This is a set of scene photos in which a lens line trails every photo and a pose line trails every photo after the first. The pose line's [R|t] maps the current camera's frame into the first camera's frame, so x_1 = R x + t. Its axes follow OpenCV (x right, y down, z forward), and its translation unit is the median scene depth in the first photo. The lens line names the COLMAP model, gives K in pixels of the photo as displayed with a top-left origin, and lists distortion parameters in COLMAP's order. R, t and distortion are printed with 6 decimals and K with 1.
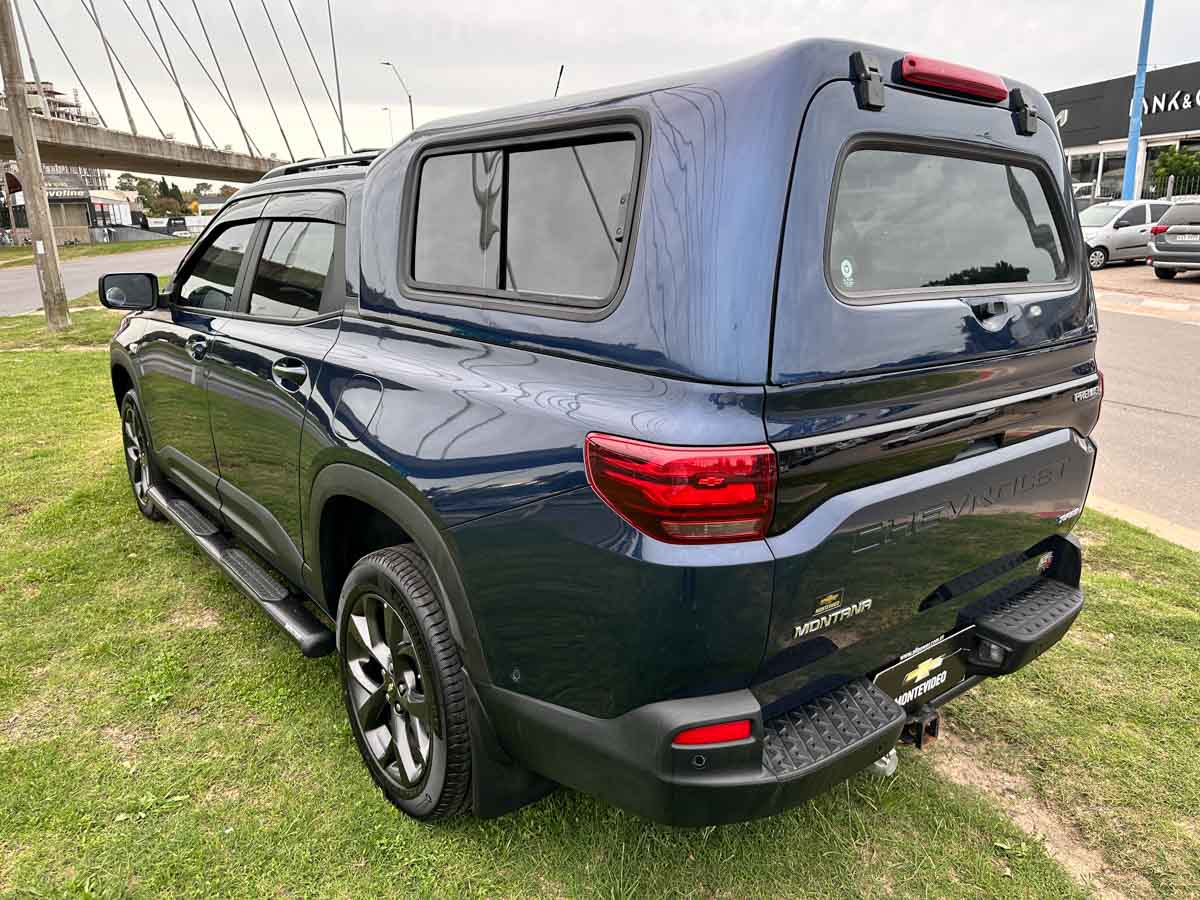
lens RADIAL K [[856.2, 0, 588.1], [0, 856.2, 453.5], [0, 0, 1]] dist [0.036208, -0.044948]
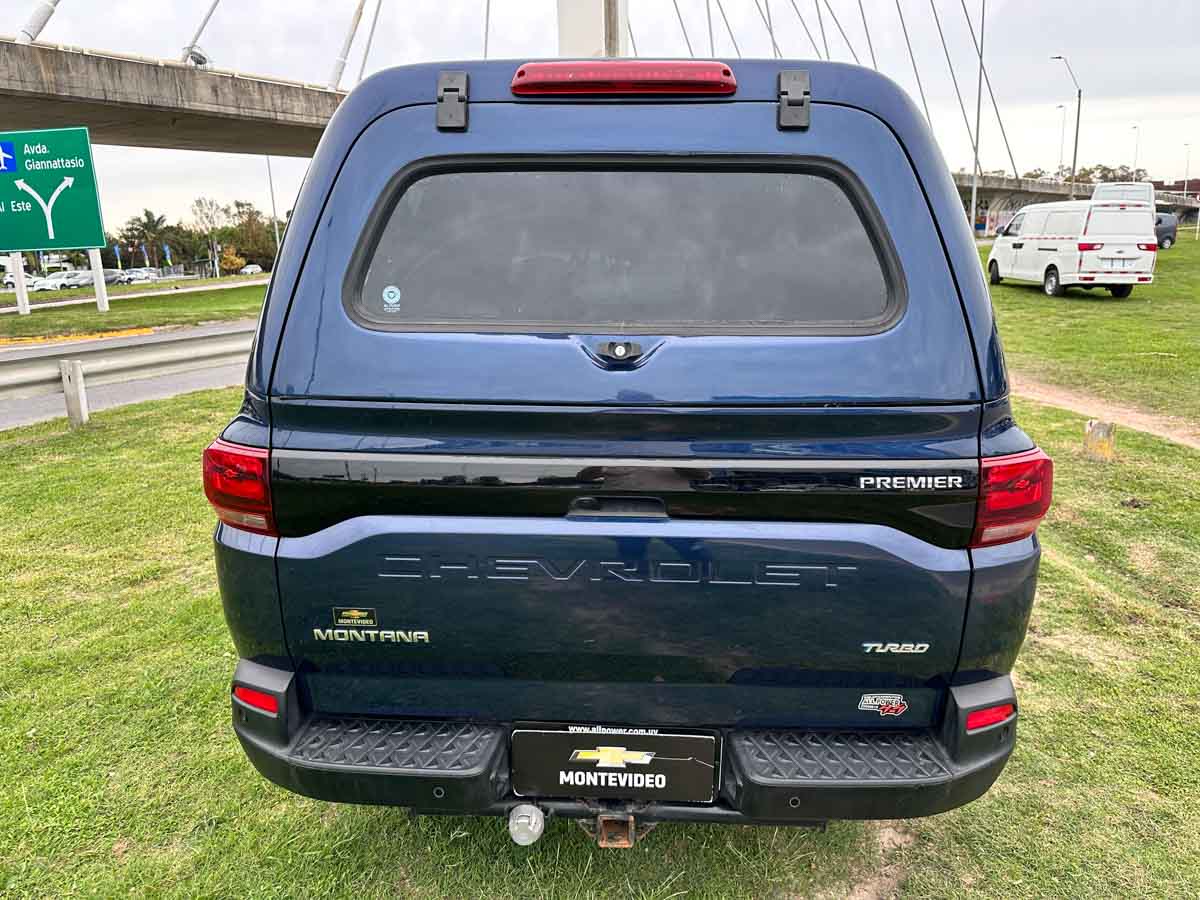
lens RADIAL K [[856.2, 0, 597.8], [0, 856.2, 449.1], [0, 0, 1]] dist [0.036208, -0.044948]
pose [[0.764734, 0.151196, -0.626357, 1.104614], [-0.160151, 0.986176, 0.042521, -0.113568], [0.624127, 0.067795, 0.778376, 0.365283]]
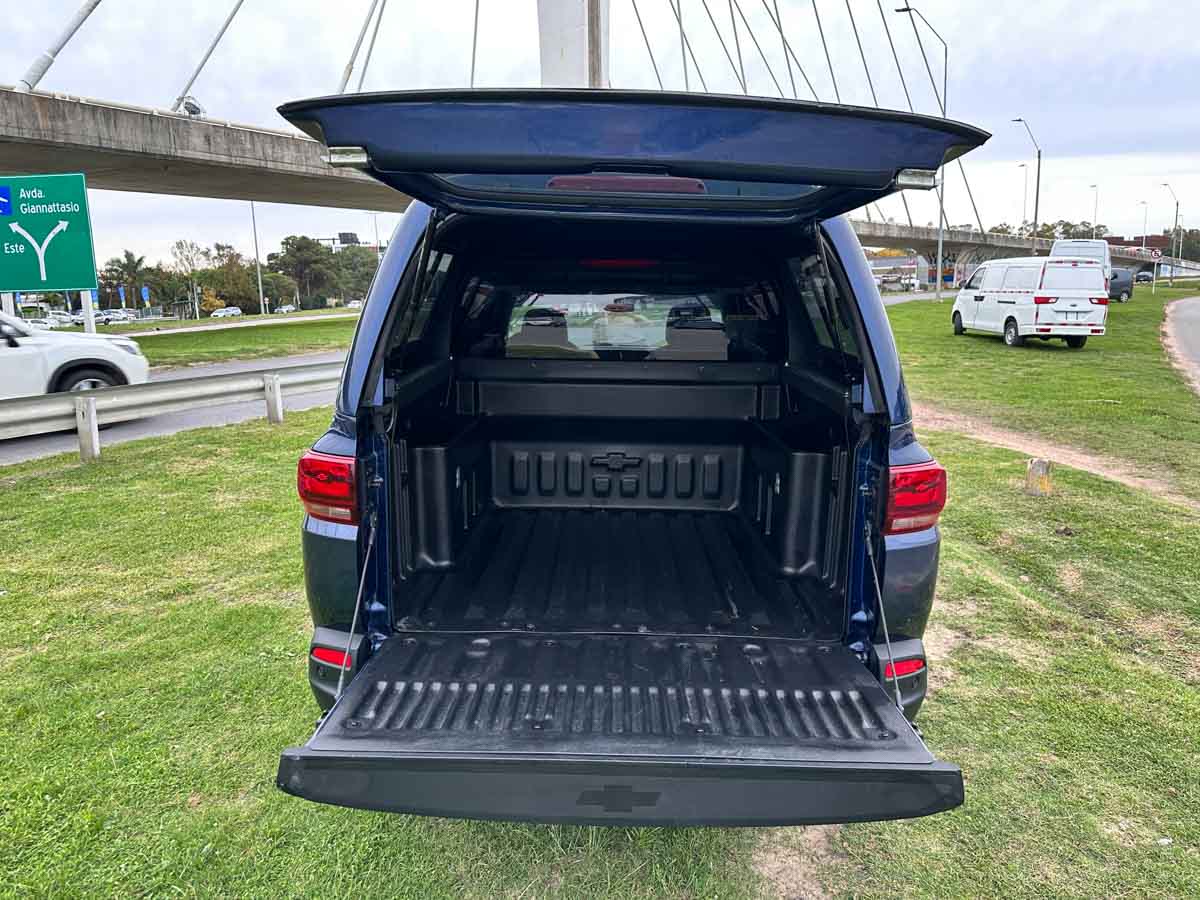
lens RADIAL K [[856.2, 0, 601.0], [0, 856.2, 446.3], [0, 0, 1]] dist [0.036208, -0.044948]
pose [[0.782134, 0.121919, -0.611067, 1.279258], [-0.166367, 0.985930, -0.016229, -0.067928], [0.600491, 0.114355, 0.791413, 0.091158]]
